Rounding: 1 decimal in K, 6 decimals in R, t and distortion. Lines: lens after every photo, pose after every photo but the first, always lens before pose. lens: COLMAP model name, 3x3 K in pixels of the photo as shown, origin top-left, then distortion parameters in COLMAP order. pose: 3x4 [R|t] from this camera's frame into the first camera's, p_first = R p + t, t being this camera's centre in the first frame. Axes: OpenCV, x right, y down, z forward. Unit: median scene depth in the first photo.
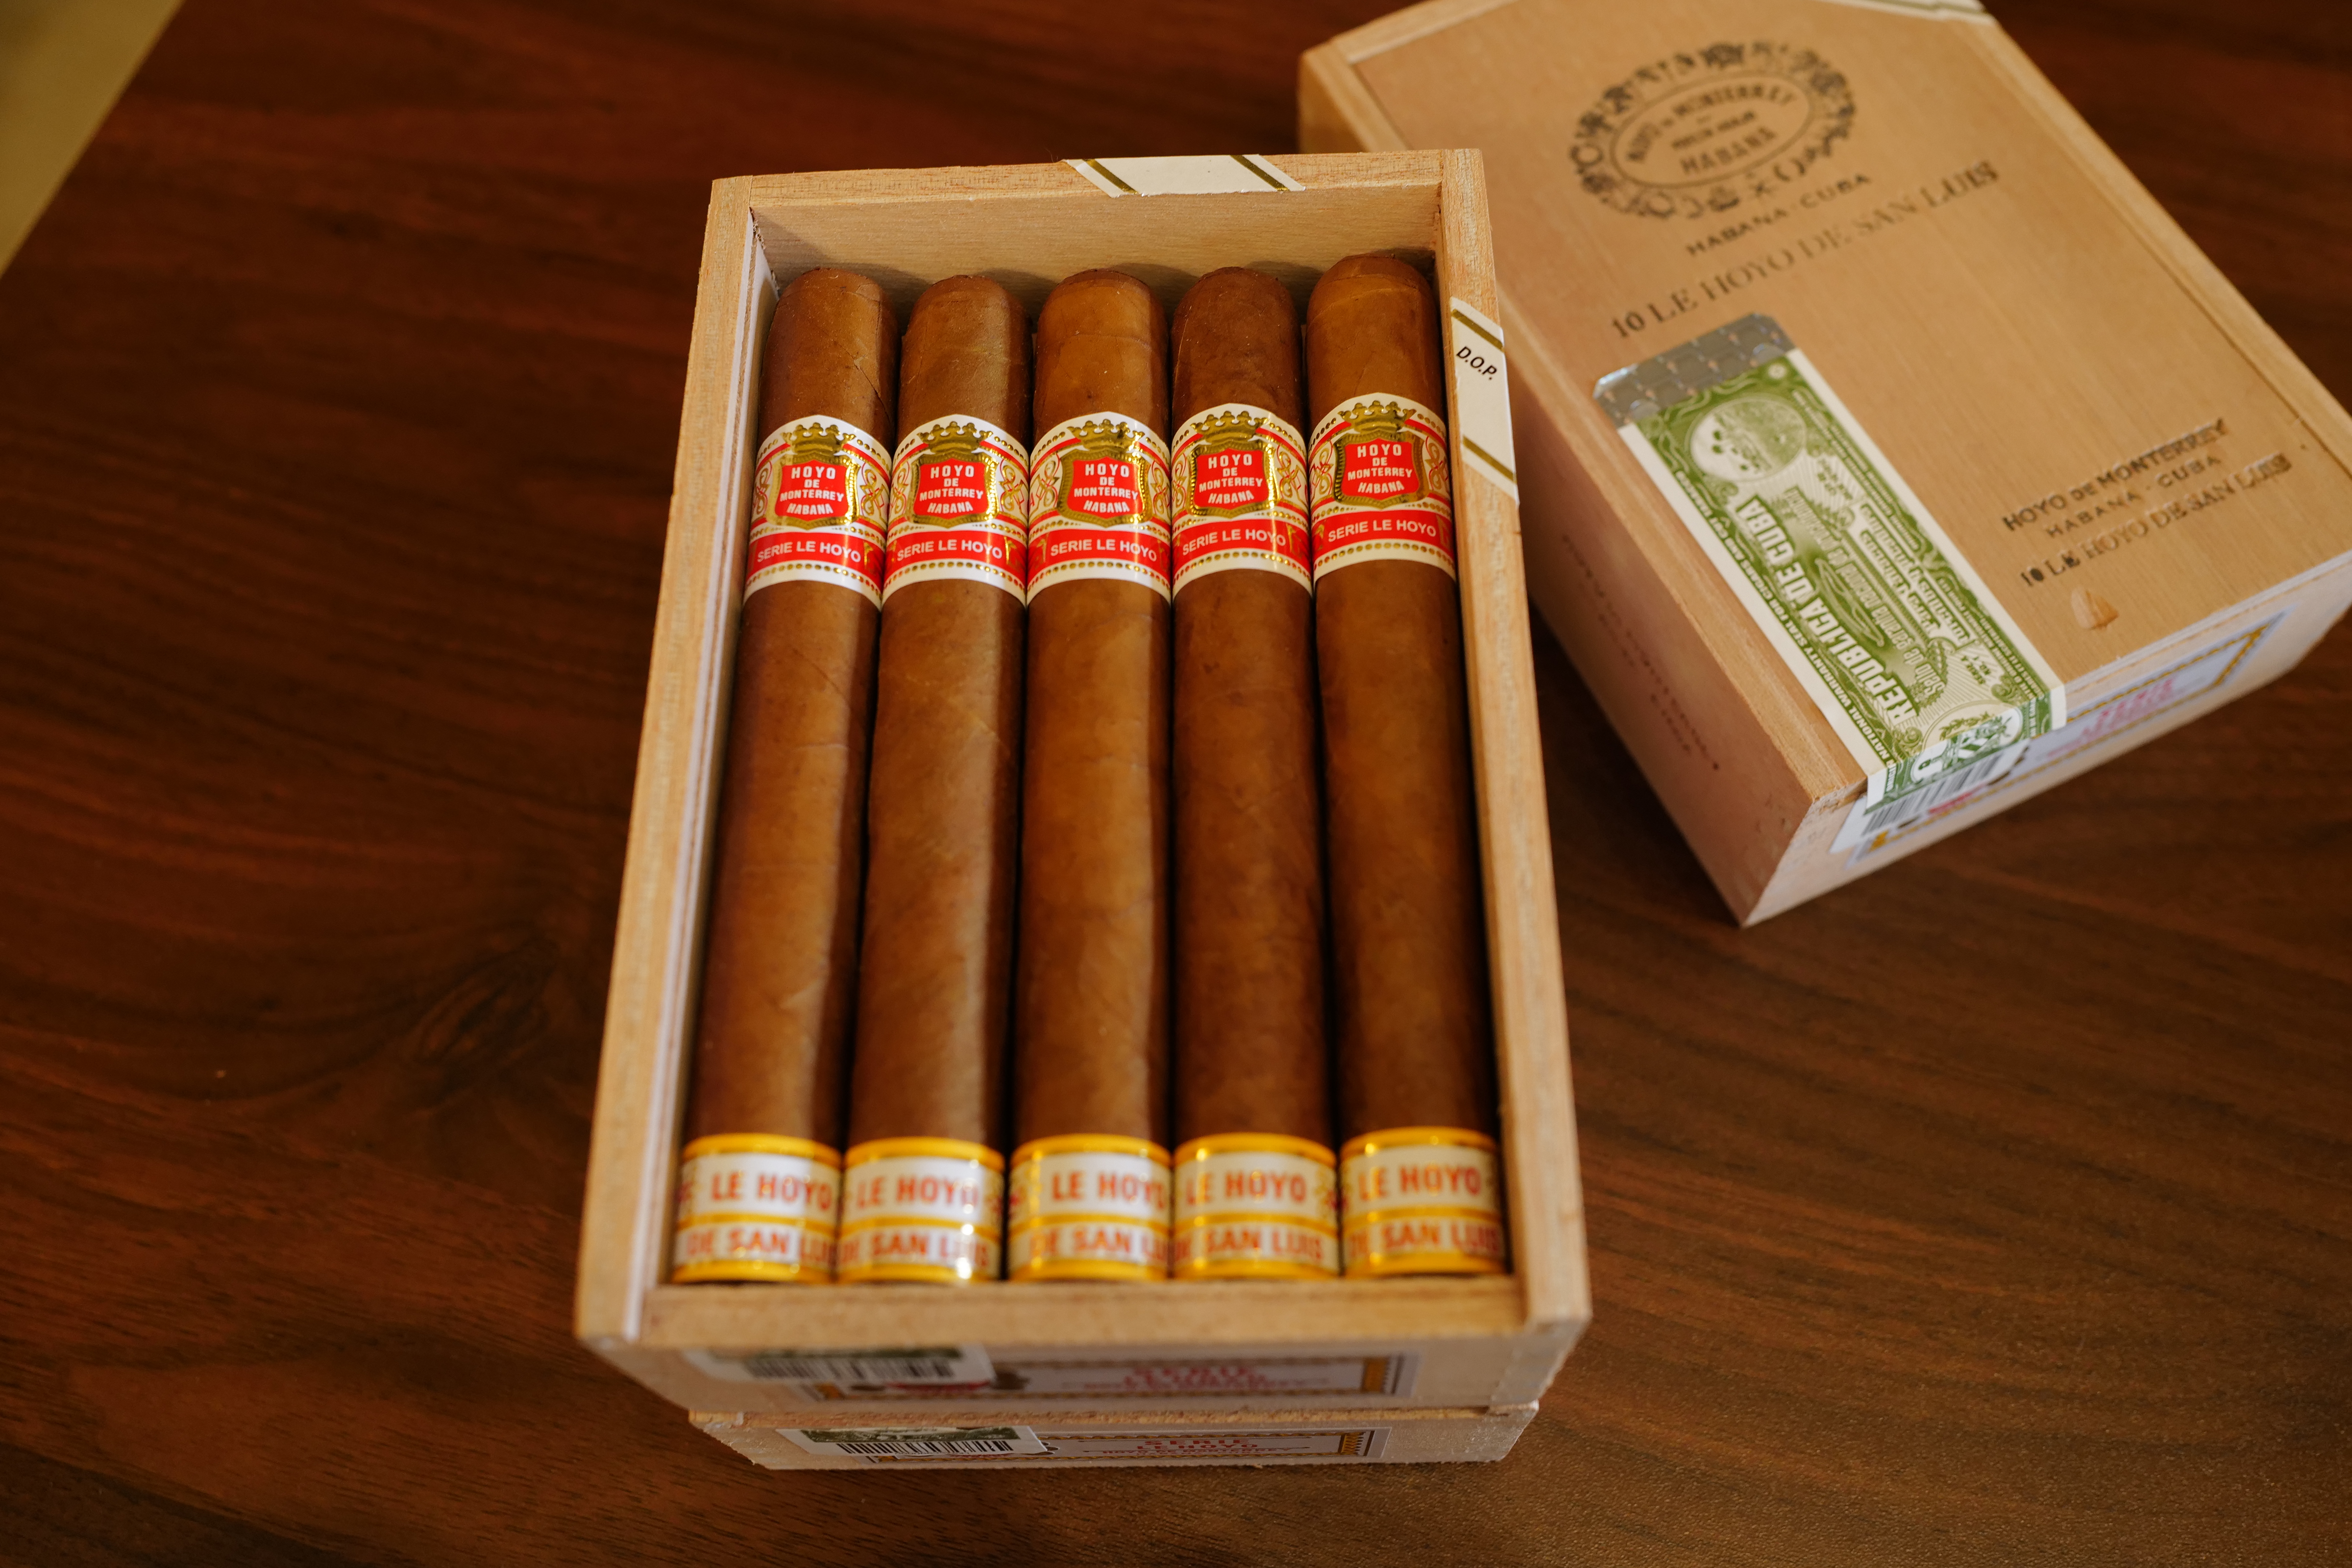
lens RADIAL K [[2206.6, 0, 1176.0], [0, 2206.6, 784.0], [0, 0, 1]] dist [0.000490, 0.015736]
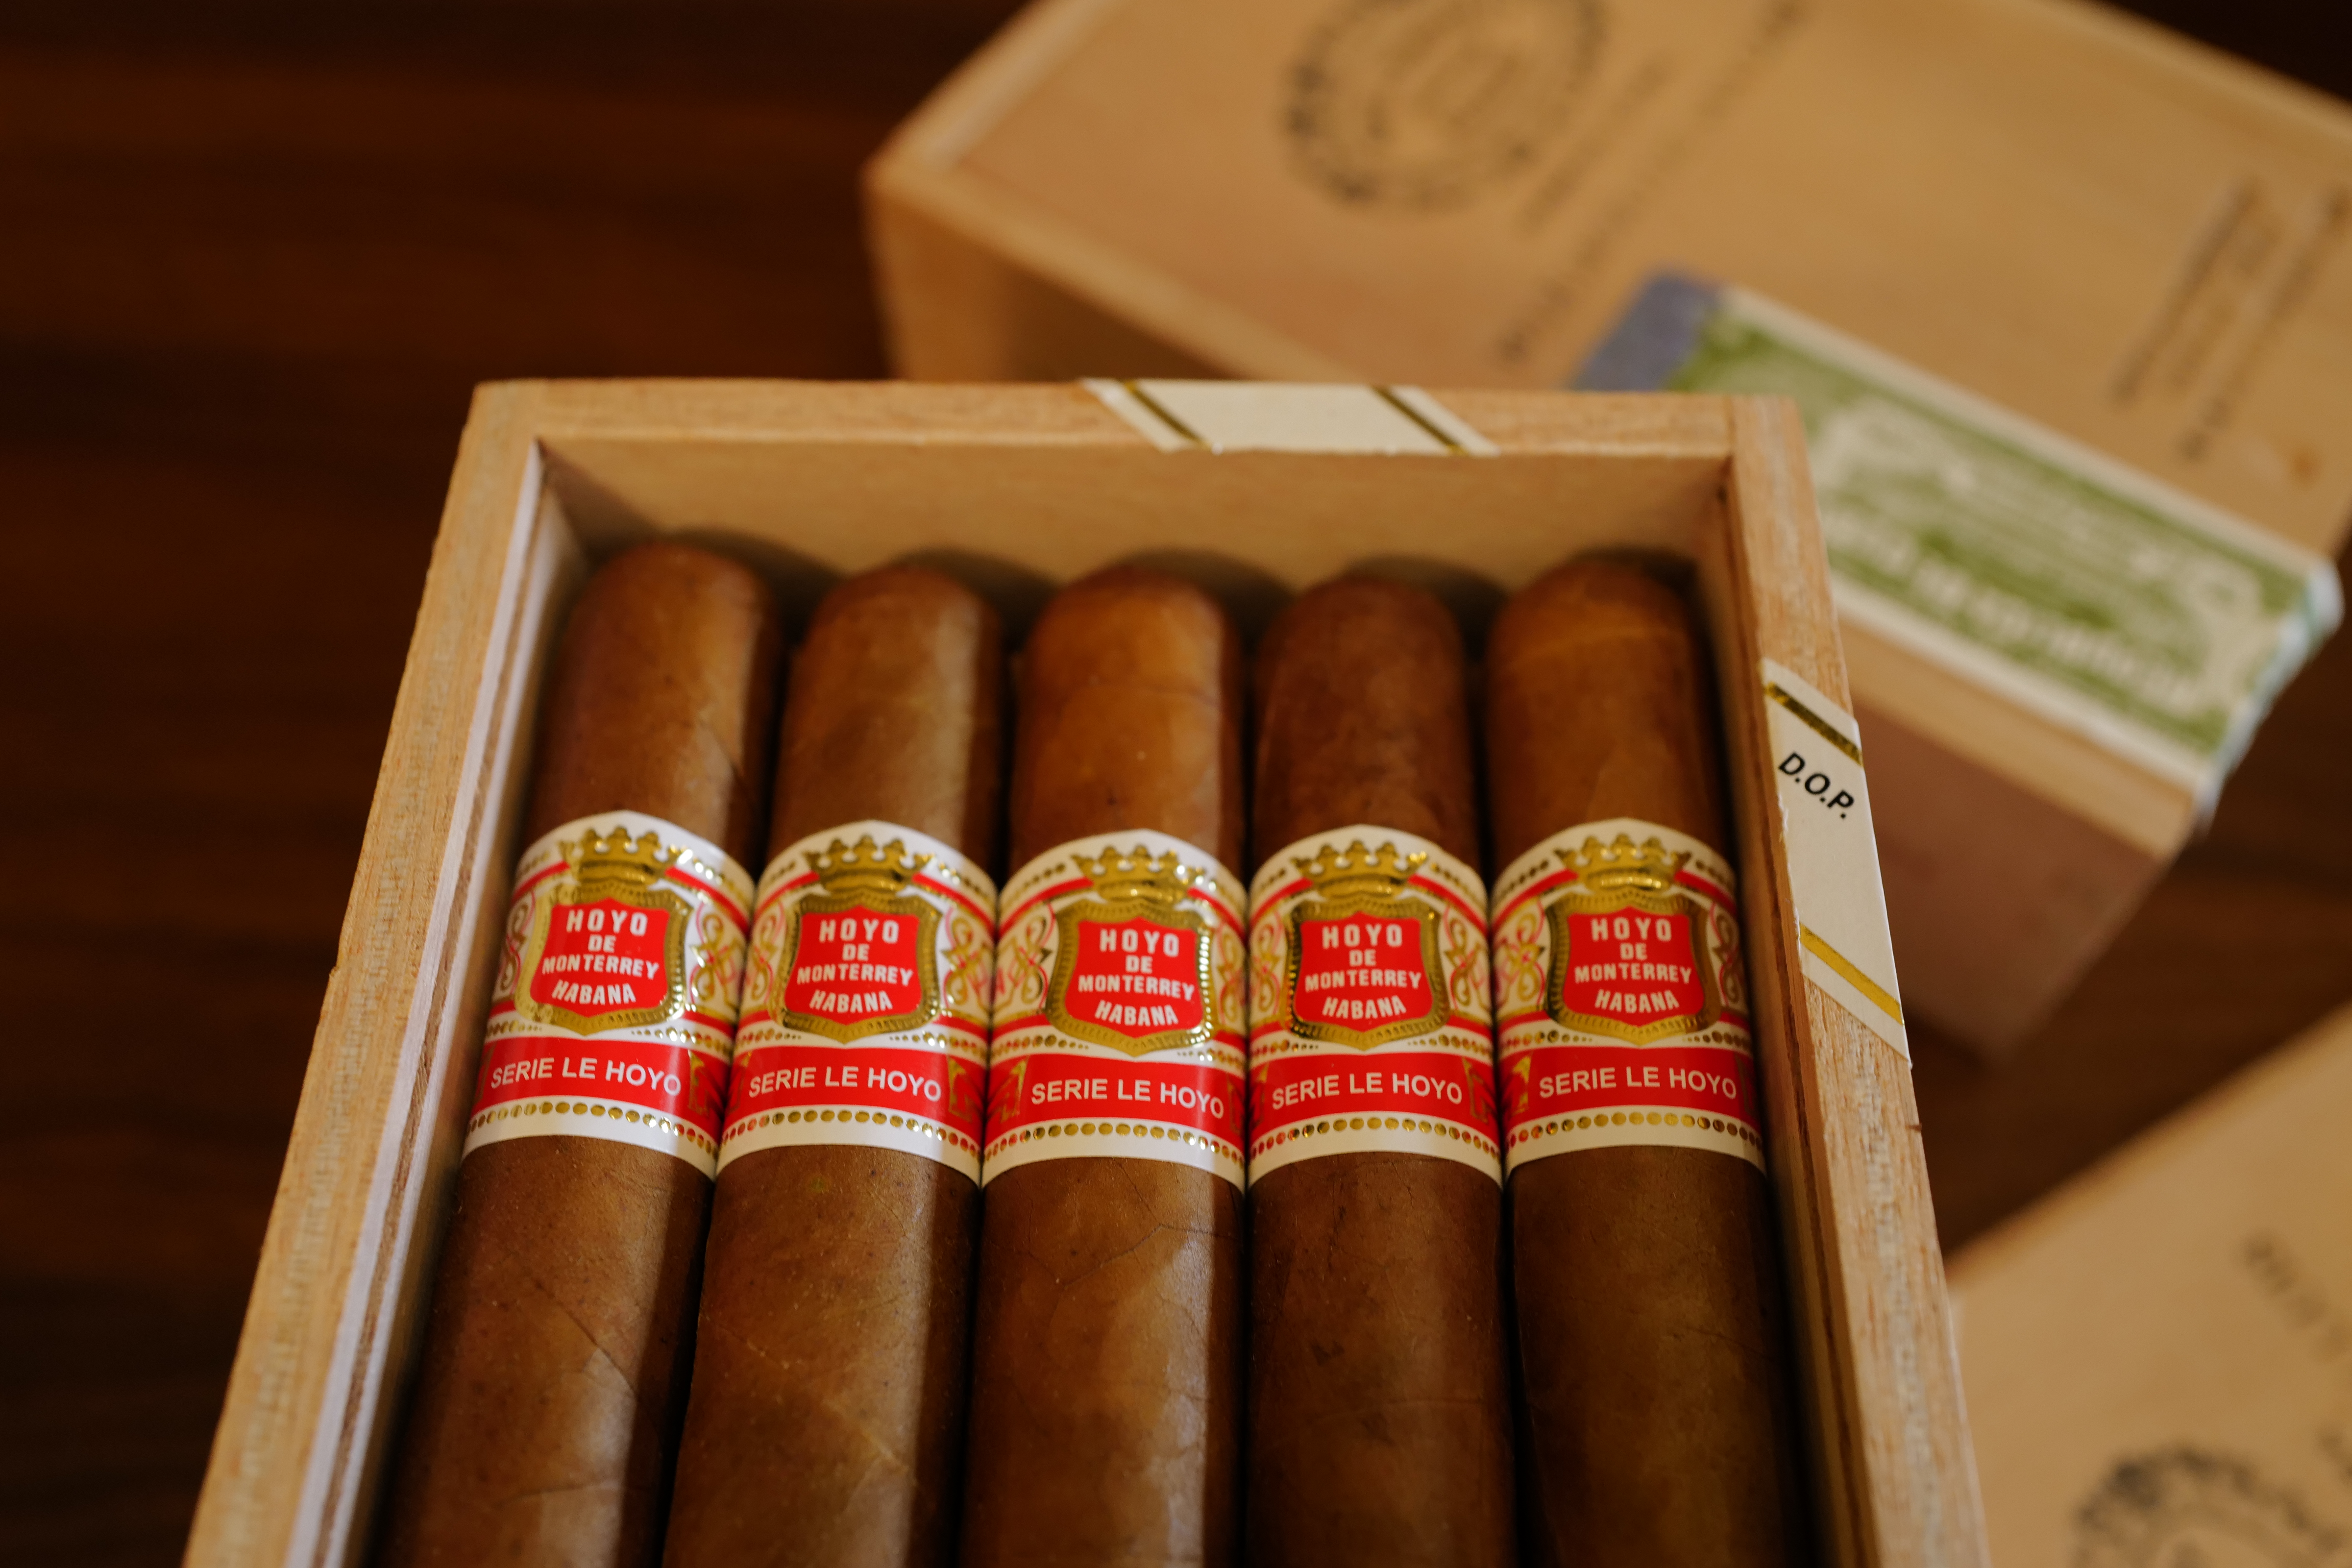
lens RADIAL K [[2206.6, 0, 1176.0], [0, 2206.6, 784.0], [0, 0, 1]] dist [0.000490, 0.015736]
pose [[0.998776, 0.044120, 0.022341, -0.036782], [-0.042458, 0.996637, -0.070084, -0.145741], [-0.025358, 0.069050, 0.997291, 0.452692]]
